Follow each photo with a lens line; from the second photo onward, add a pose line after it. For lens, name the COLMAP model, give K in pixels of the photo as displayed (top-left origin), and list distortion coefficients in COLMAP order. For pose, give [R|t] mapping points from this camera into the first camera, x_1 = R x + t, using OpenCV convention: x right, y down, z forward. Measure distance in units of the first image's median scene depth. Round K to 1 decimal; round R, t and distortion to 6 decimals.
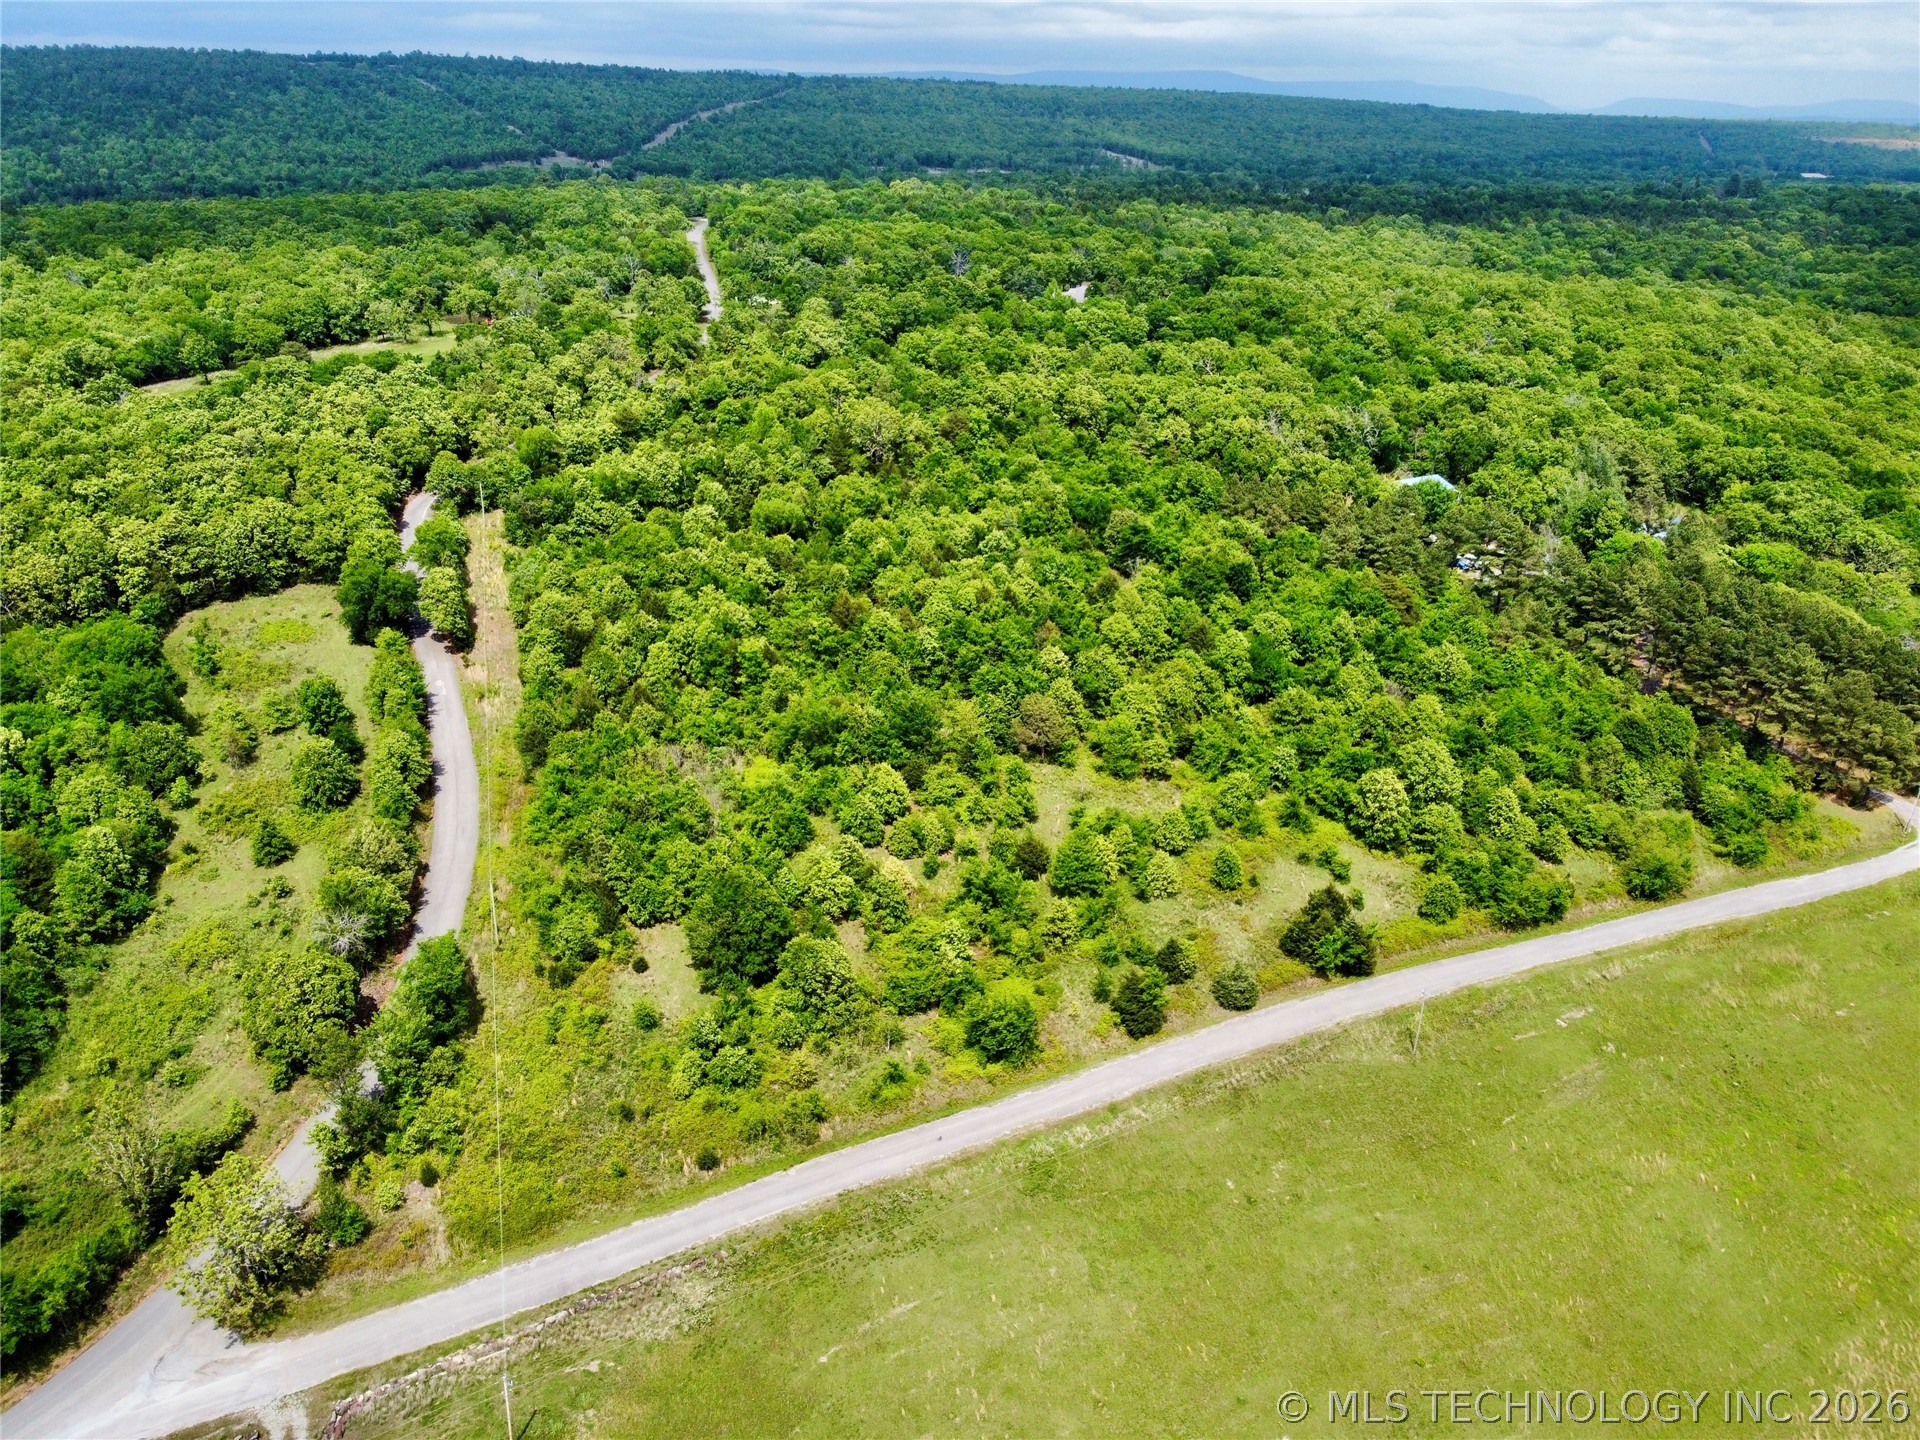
lens RADIAL K [[1463.2, 0, 960.9], [0, 1463.2, 727.1], [0, 0, 1]] dist [-0.007991, 0.004514]
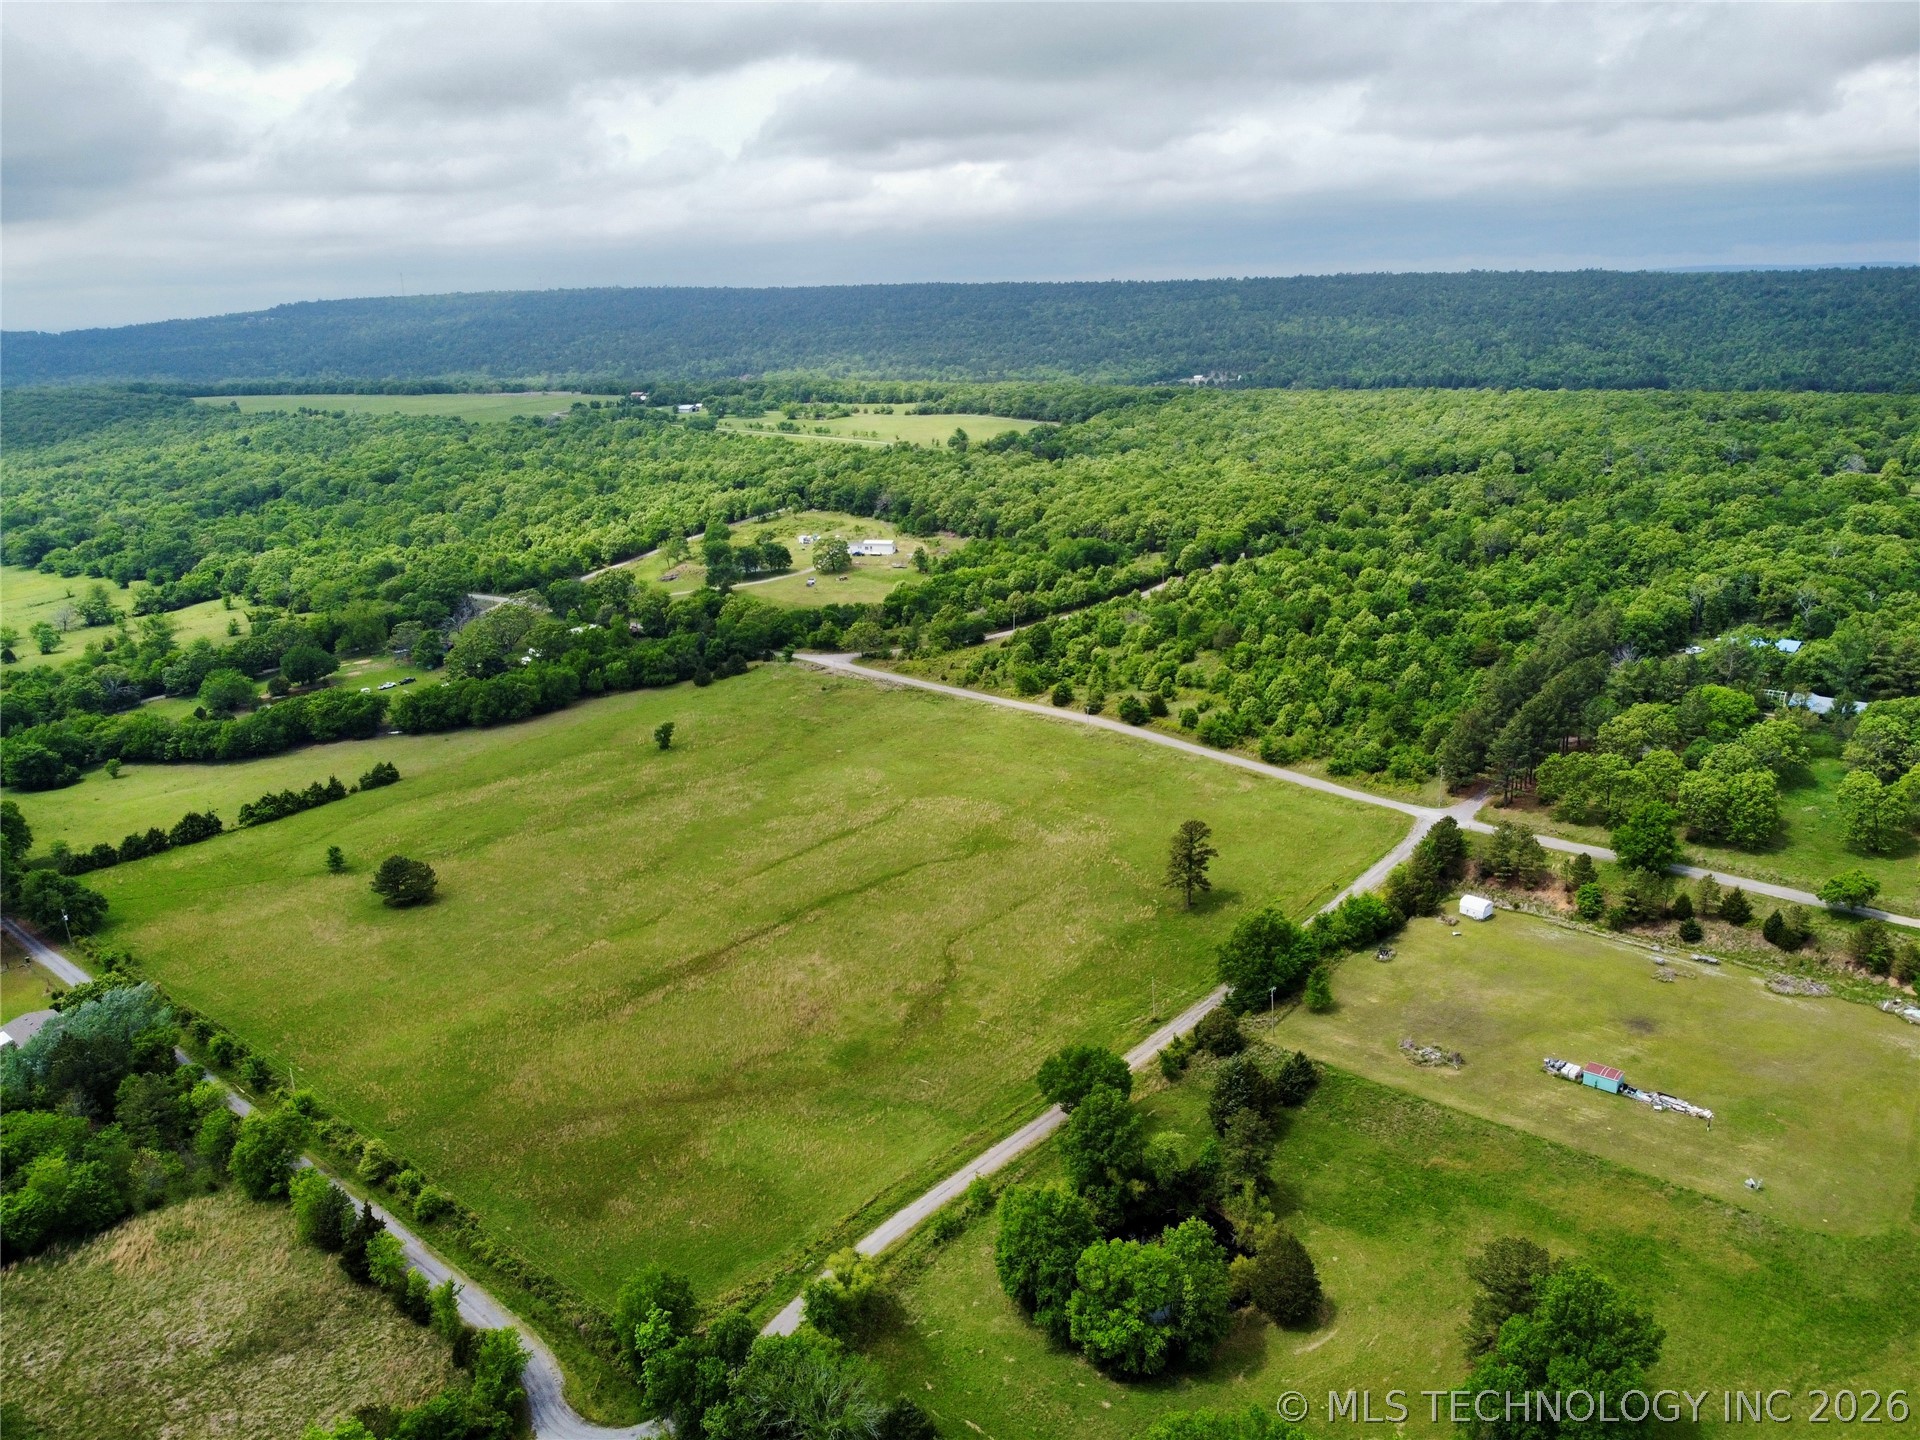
lens RADIAL K [[1463.2, 0, 950.9], [0, 1463.2, 717.2], [0, 0, 1]] dist [-0.007991, 0.004514]
pose [[0.281143, 0.245029, -0.927857, 1.626869], [-0.357435, 0.924025, 0.135714, -0.034022], [0.890617, 0.293494, 0.347365, -0.033719]]
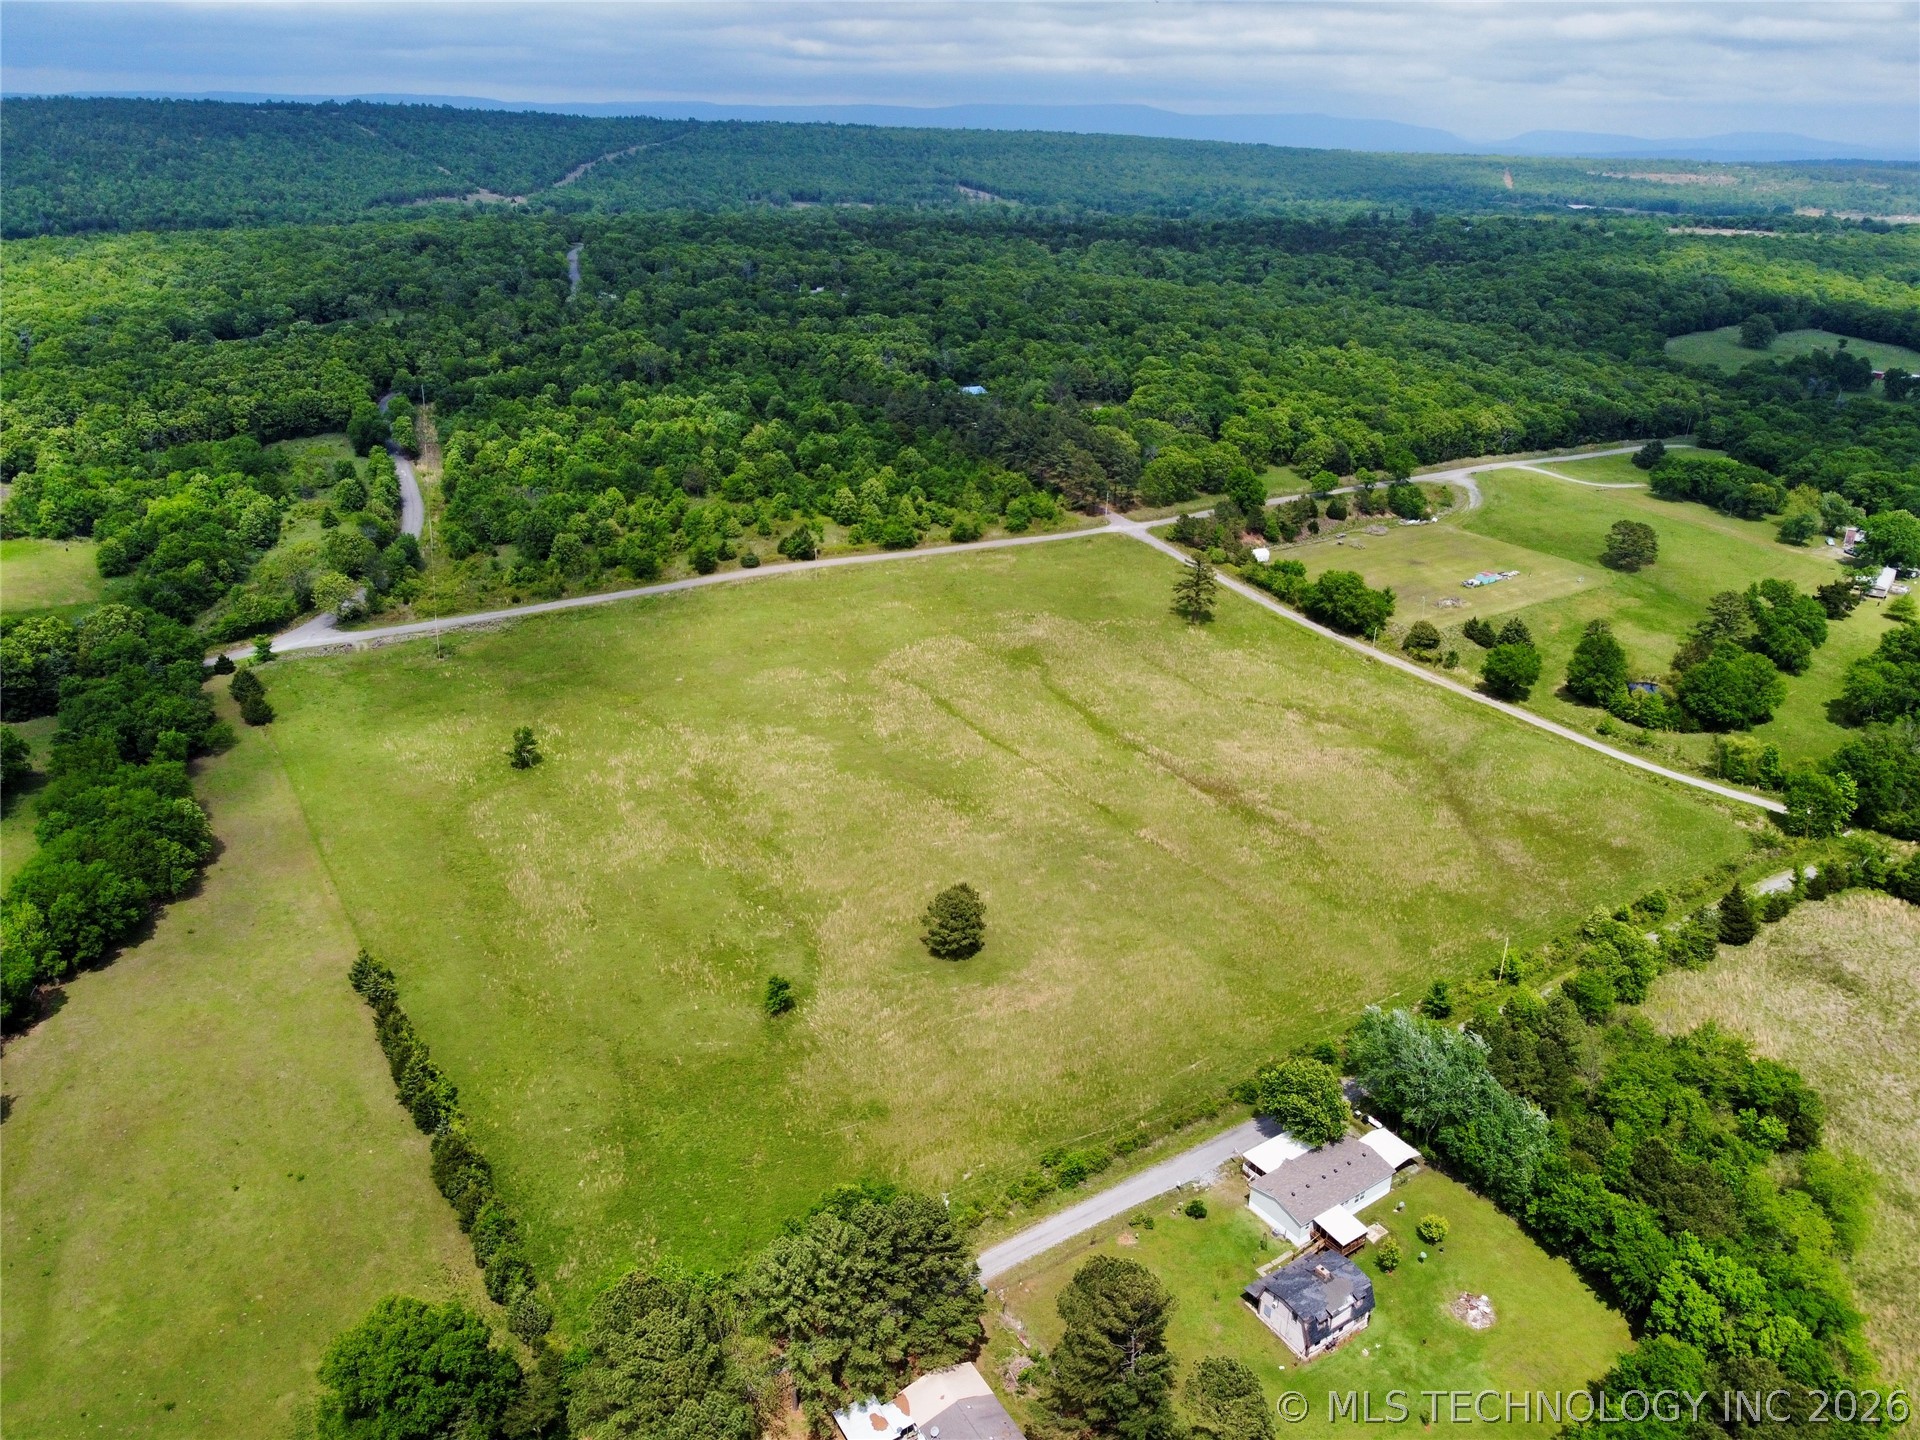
lens RADIAL K [[1463.2, 0, 961.1], [0, 1463.2, 717.0], [0, 0, 1]] dist [-0.007991, 0.004514]
pose [[0.999092, -0.014738, 0.039976, 0.295306], [0.015688, 0.999599, -0.023565, 0.337532], [-0.039613, 0.024171, 0.998923, -0.935945]]
